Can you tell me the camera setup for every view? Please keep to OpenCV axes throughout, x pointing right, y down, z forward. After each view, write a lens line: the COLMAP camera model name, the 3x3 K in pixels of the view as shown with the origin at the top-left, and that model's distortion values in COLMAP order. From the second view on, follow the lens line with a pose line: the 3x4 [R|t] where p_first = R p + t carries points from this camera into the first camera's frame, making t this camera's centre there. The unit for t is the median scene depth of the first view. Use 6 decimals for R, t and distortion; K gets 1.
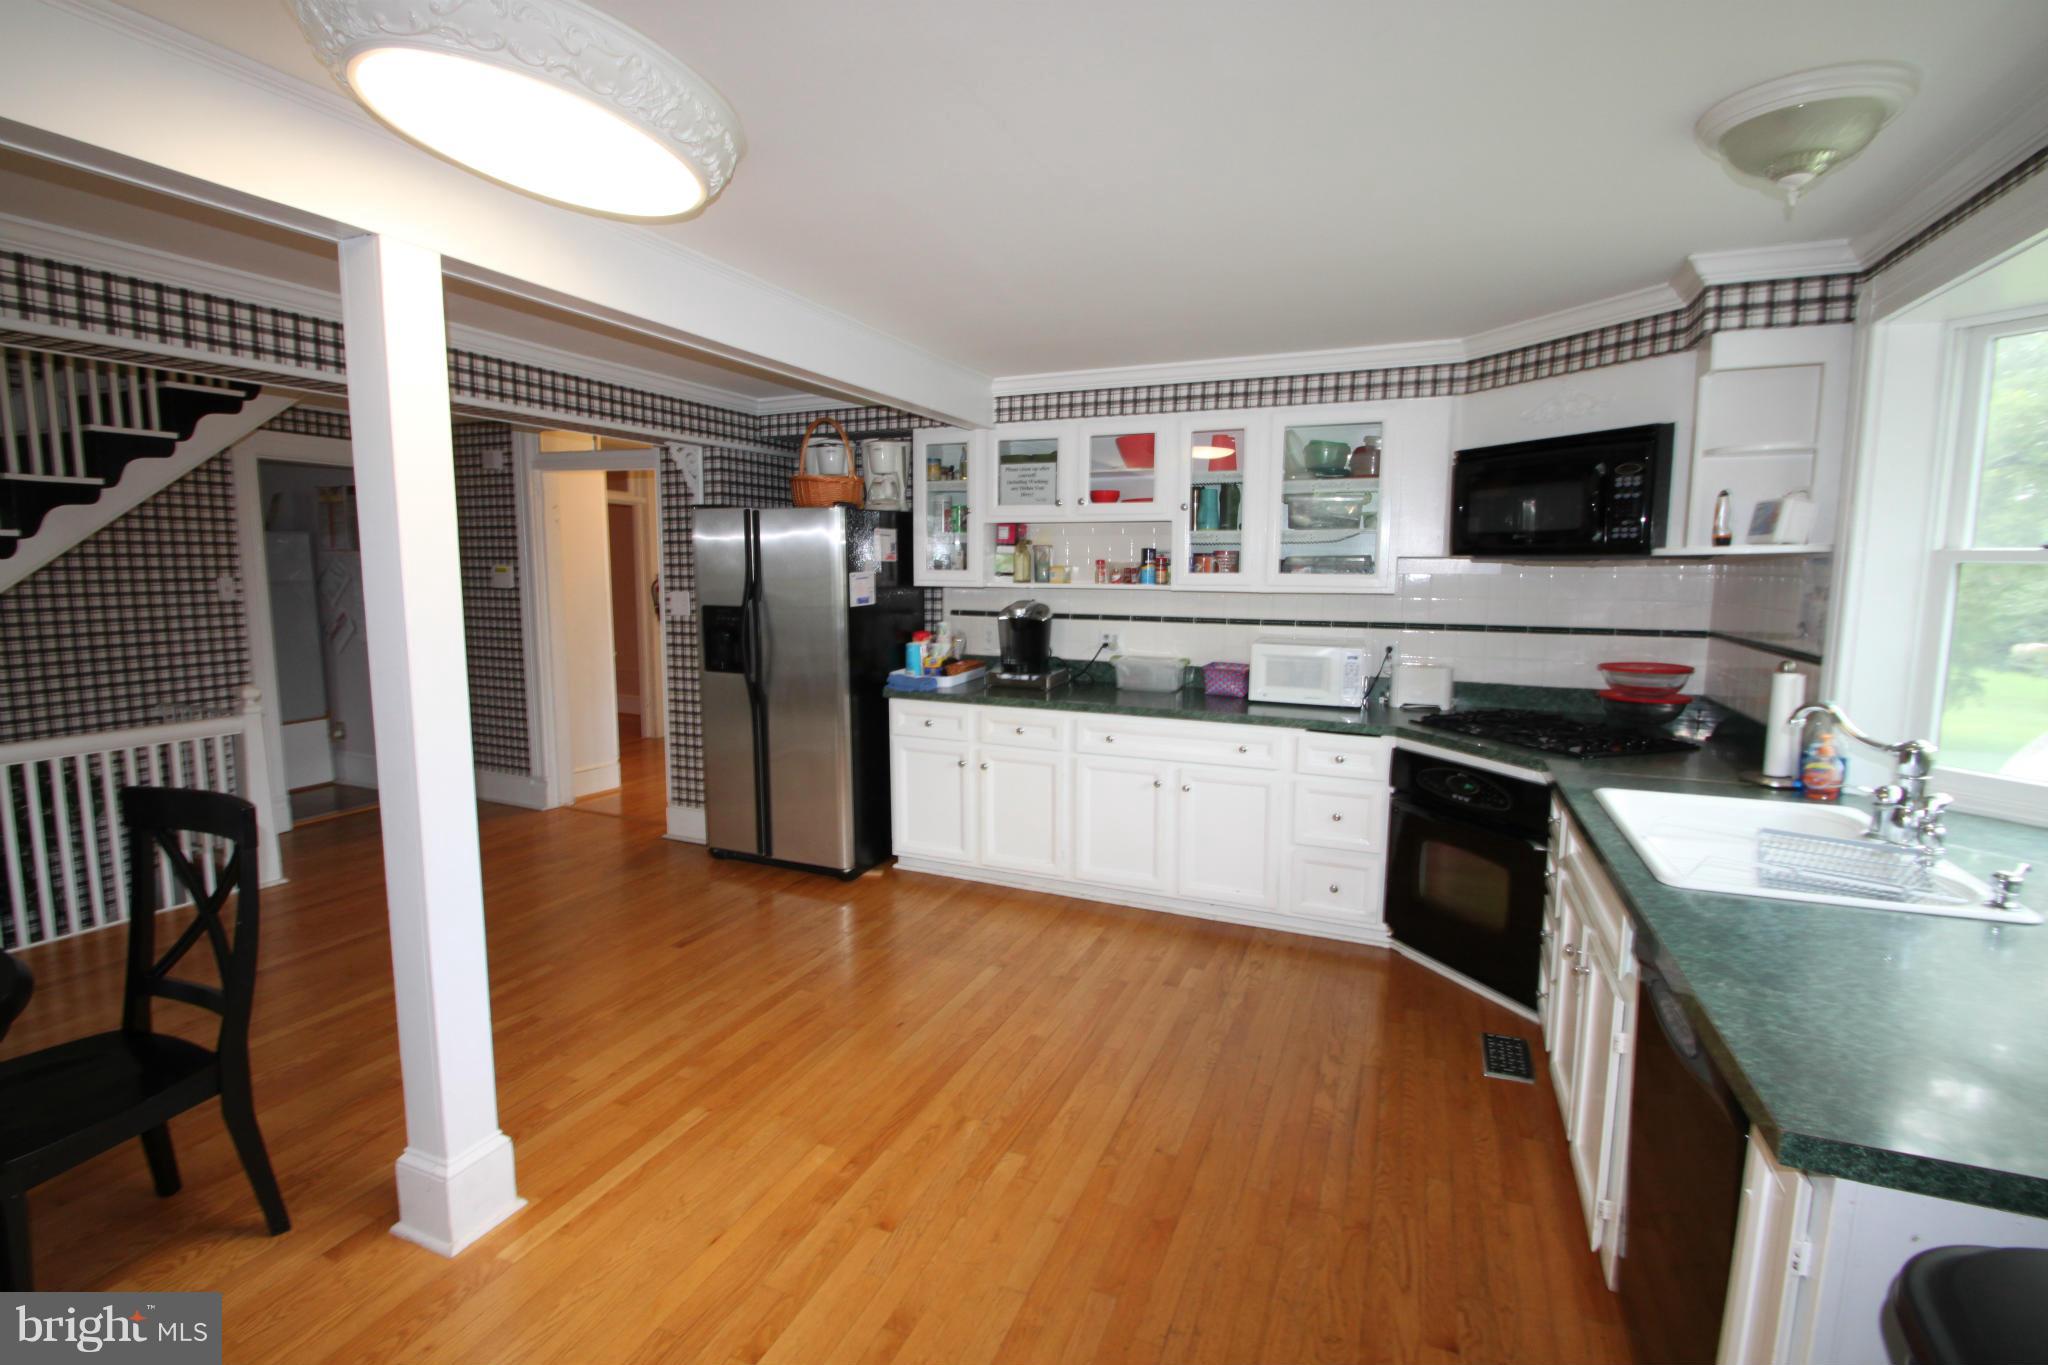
lens RADIAL K [[959.0, 0, 994.5], [0, 959.0, 682.8], [0, 0, 1]] dist [0.001088, -0.014296]
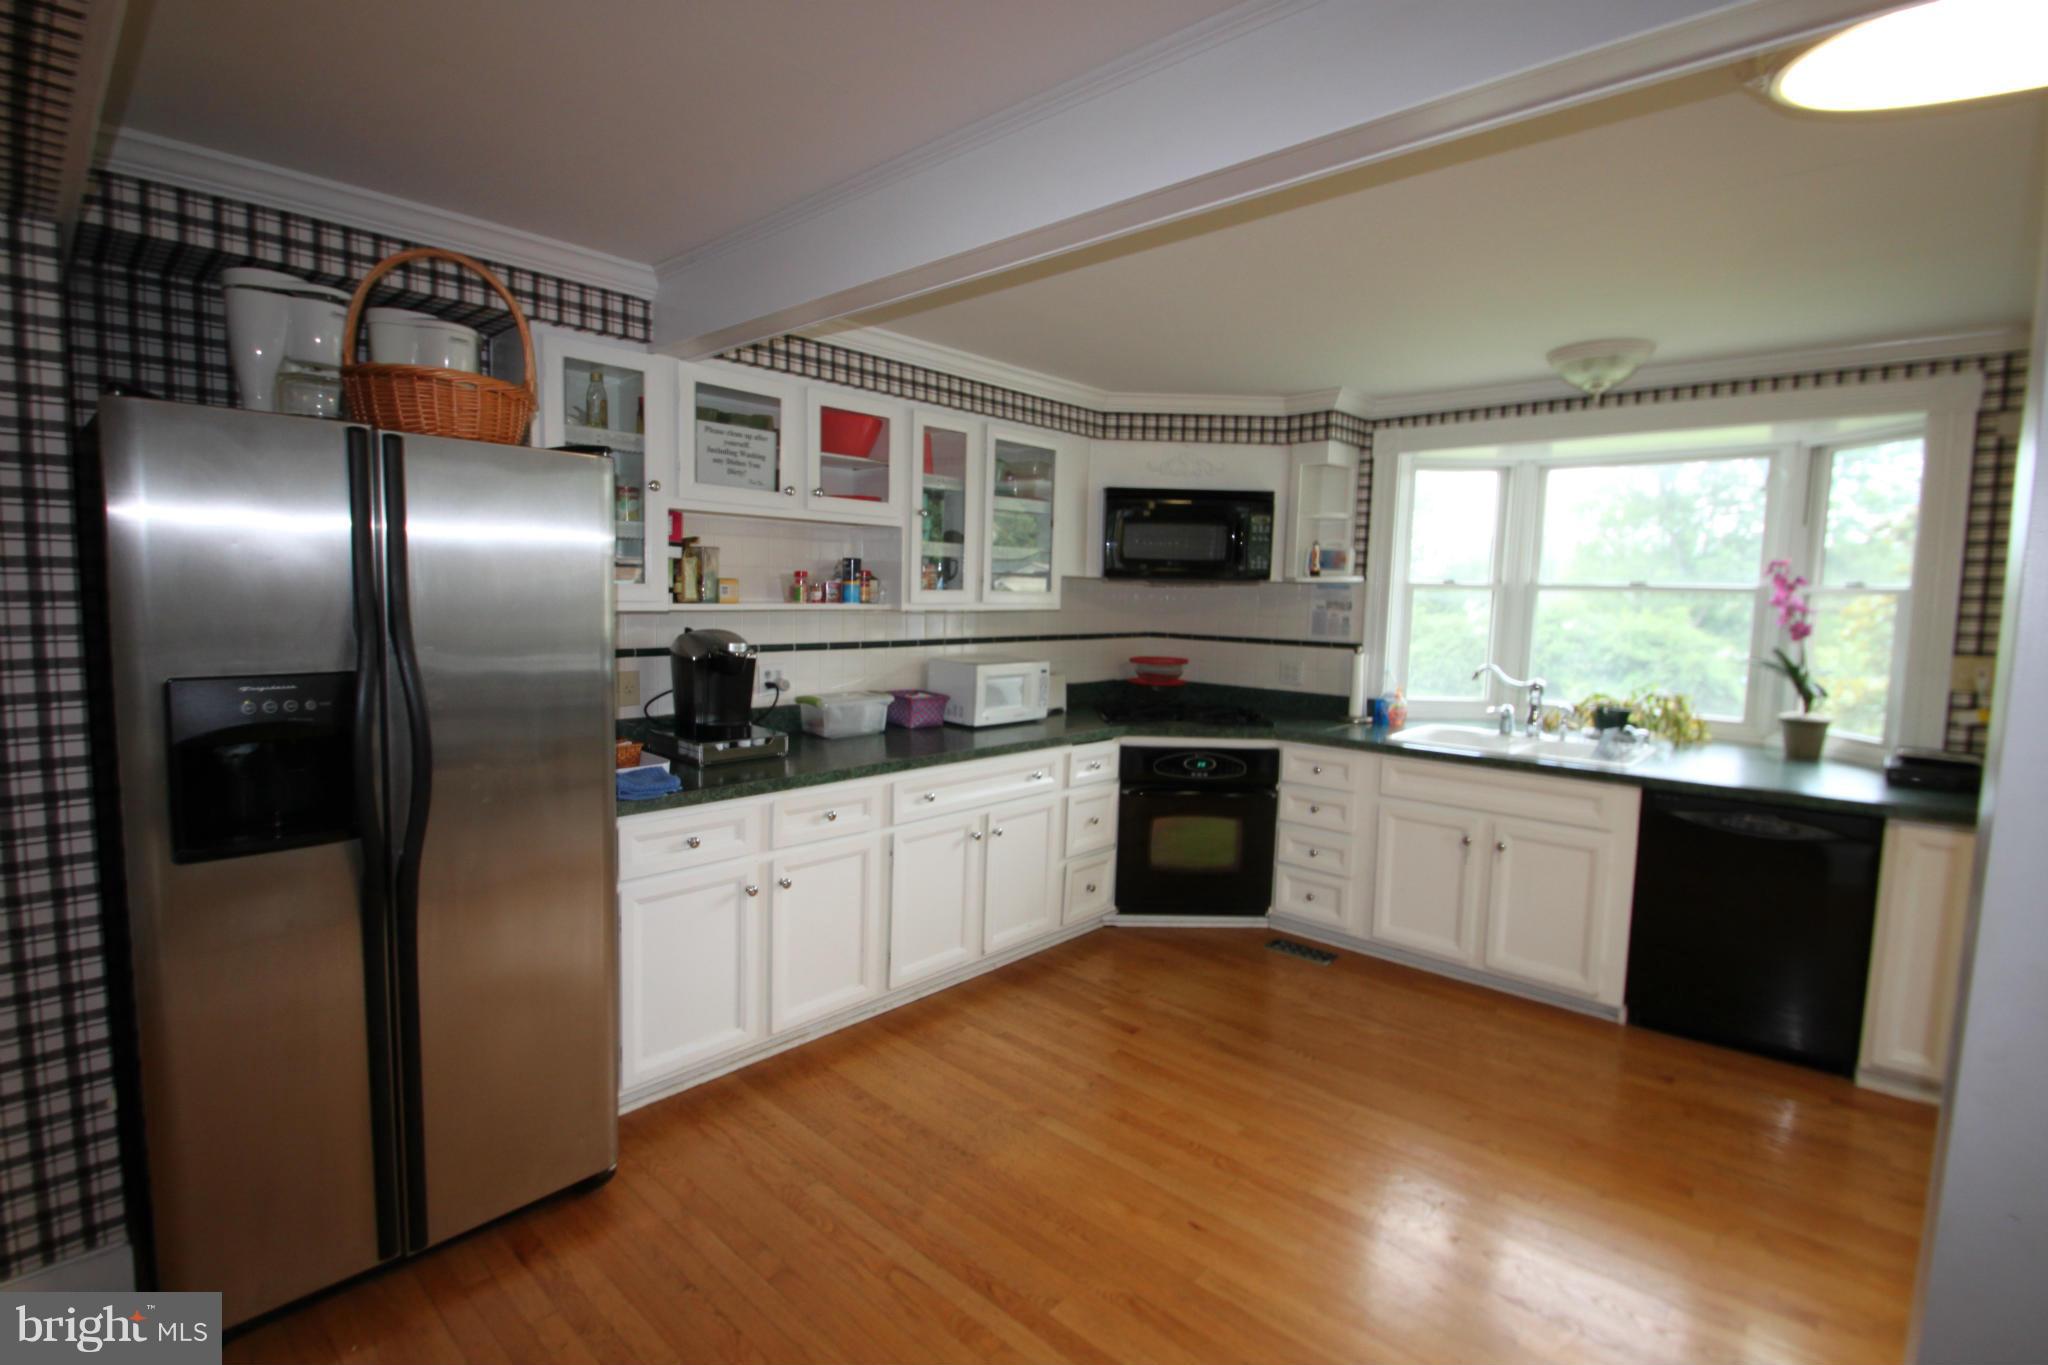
lens RADIAL K [[959.0, 0, 994.5], [0, 959.0, 682.8], [0, 0, 1]] dist [0.001088, -0.014296]
pose [[0.303907, -0.094811, 0.947972, -0.619087], [0.094864, 0.993102, 0.068913, -0.088278], [-0.947967, 0.068985, 0.310805, 0.700201]]
